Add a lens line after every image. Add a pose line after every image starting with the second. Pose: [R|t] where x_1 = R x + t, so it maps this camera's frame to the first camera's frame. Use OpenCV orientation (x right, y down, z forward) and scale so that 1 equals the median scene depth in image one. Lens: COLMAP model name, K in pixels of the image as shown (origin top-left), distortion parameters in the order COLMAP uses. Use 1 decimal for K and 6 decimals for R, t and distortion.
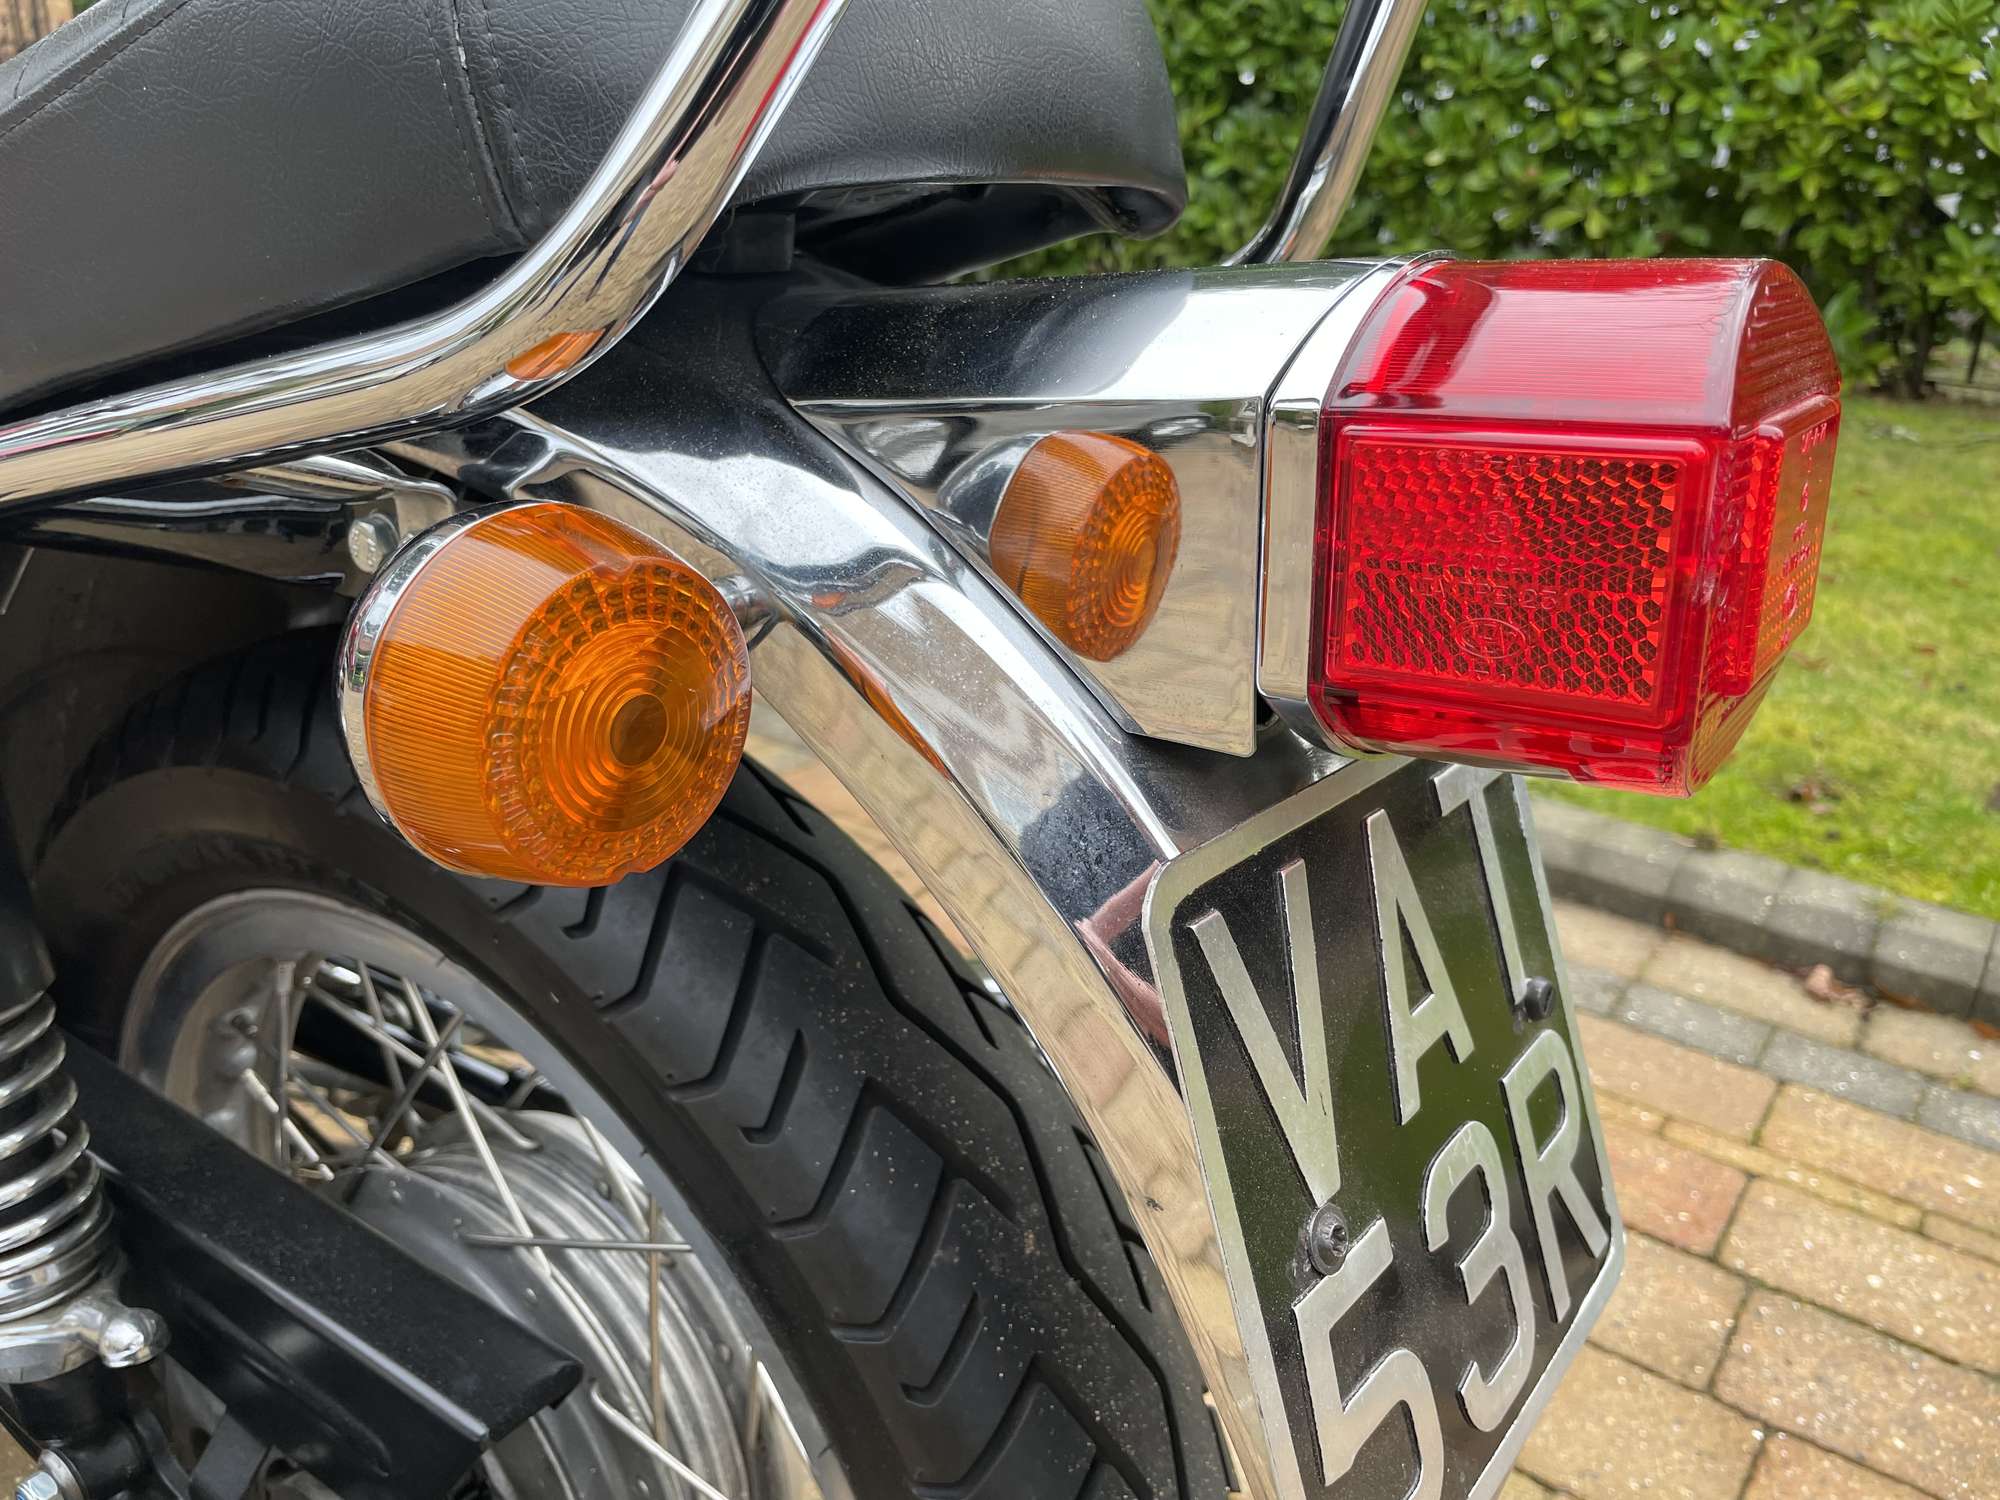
lens RADIAL K [[1533.3, 0, 983.4], [0, 1533.3, 770.7], [0, 0, 1]] dist [0.085059, -0.124366]
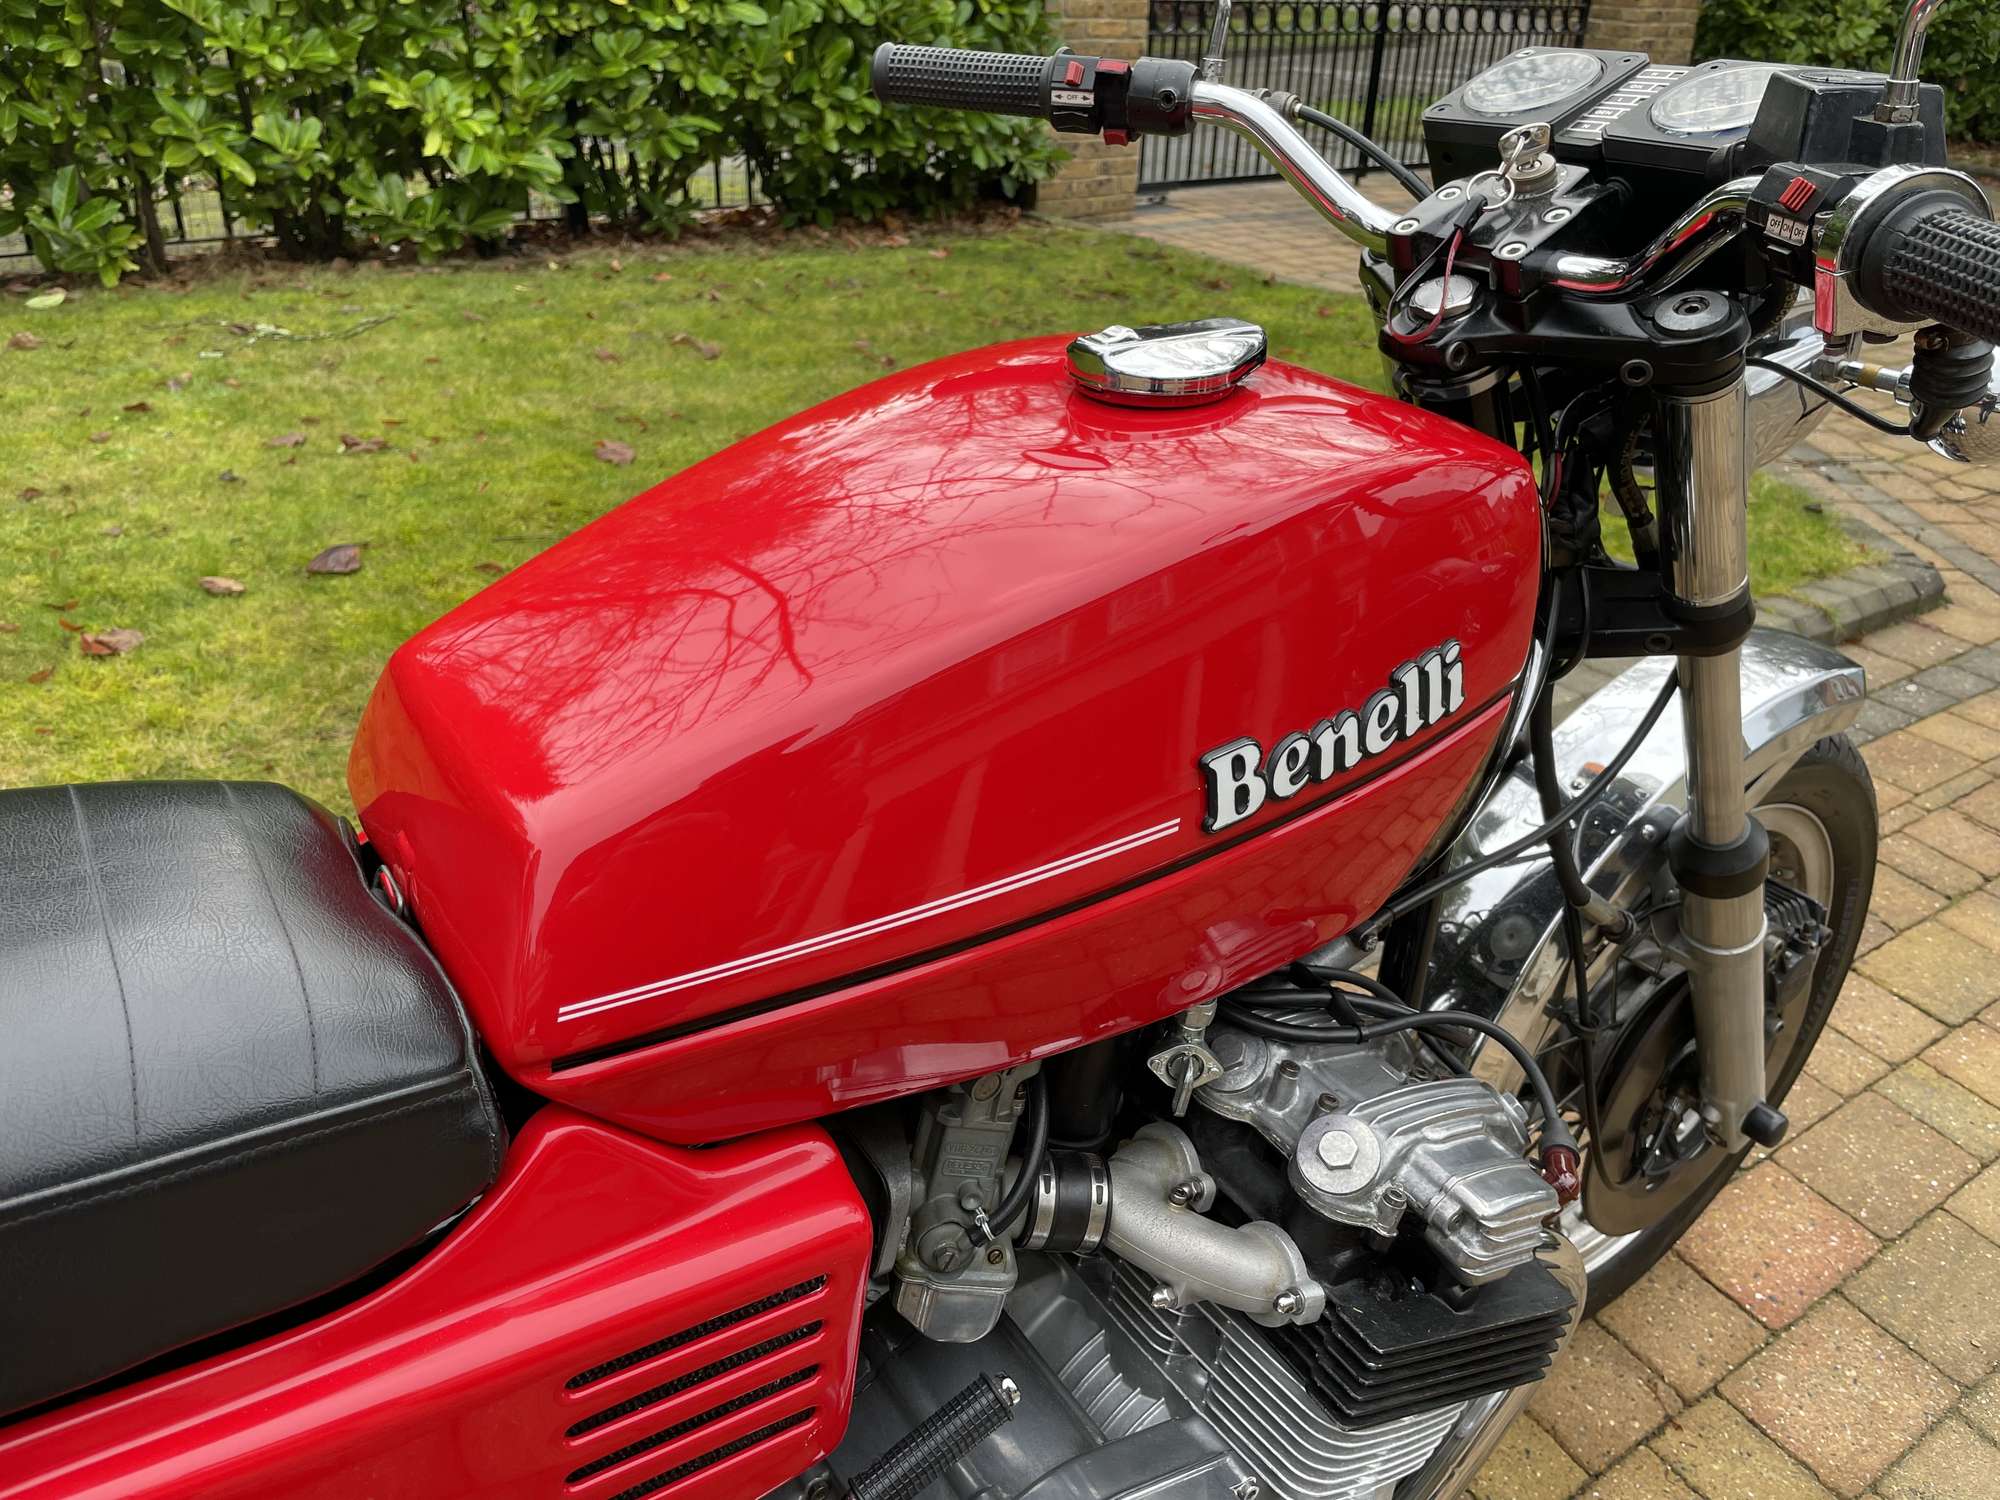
lens RADIAL K [[1533.3, 0, 1018.8], [0, 1533.3, 729.1], [0, 0, 1]] dist [0.085059, -0.124366]
pose [[0.312452, -0.460688, 0.830747, -0.157660], [0.340272, 0.870779, 0.354908, -0.167376], [-0.886898, 0.171788, 0.428836, 0.200473]]
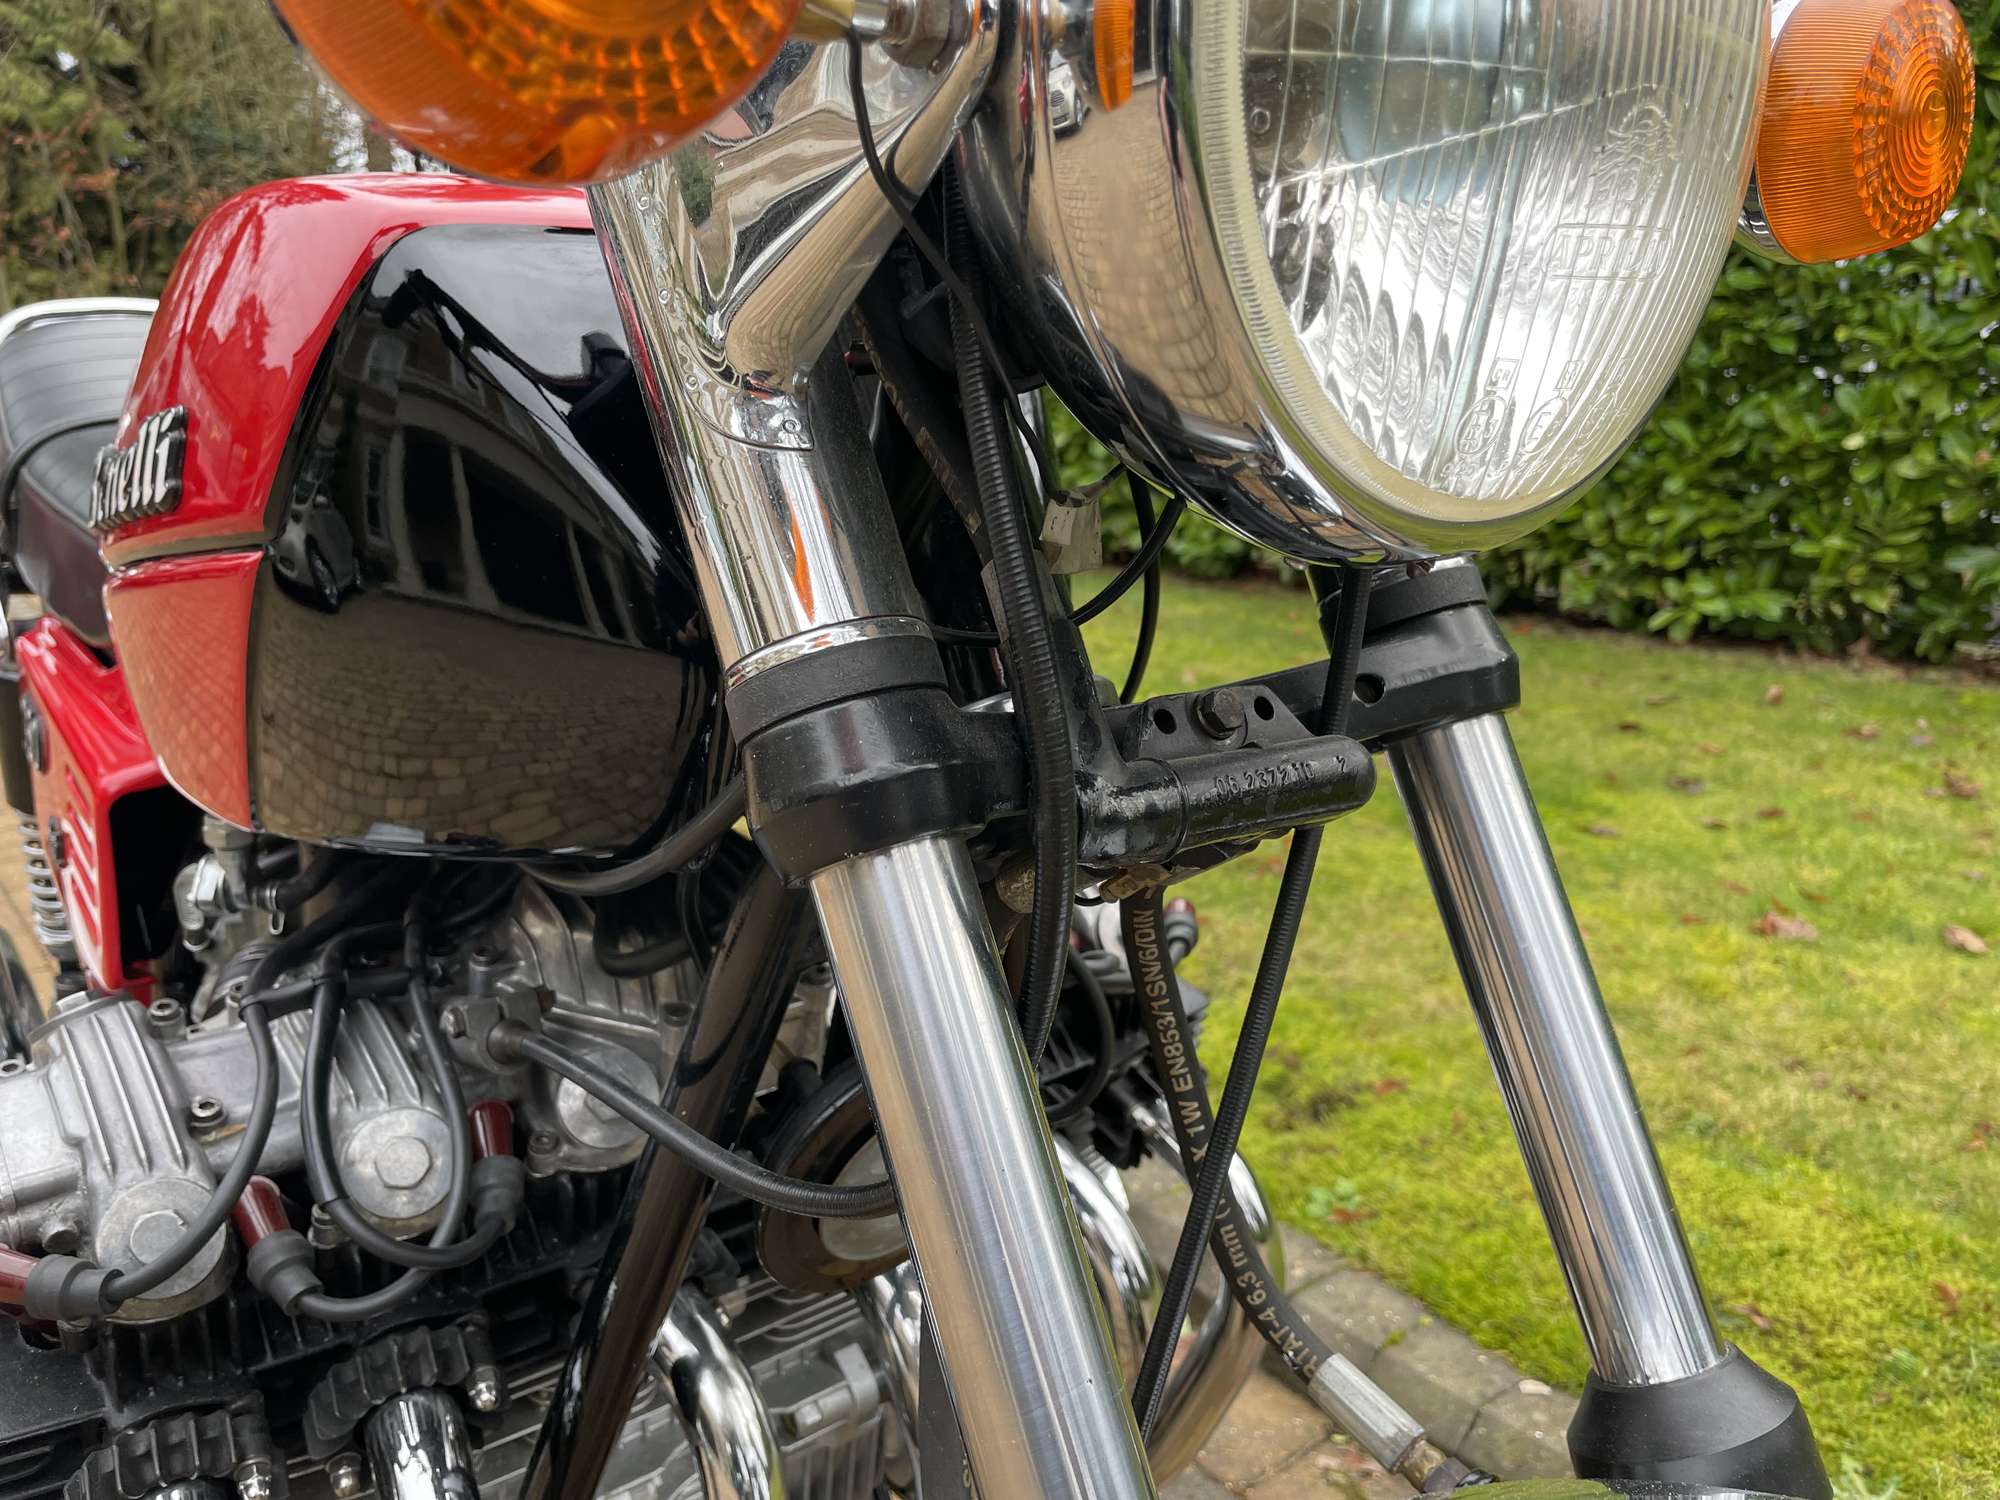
lens RADIAL K [[1533.3, 0, 998.5], [0, 1533.3, 760.4], [0, 0, 1]] dist [0.085059, -0.124366]
pose [[0.967425, 0.025008, -0.251921, 0.067434], [-0.066827, 0.985039, -0.158845, -0.069779], [0.244180, 0.170506, 0.954622, 0.135324]]
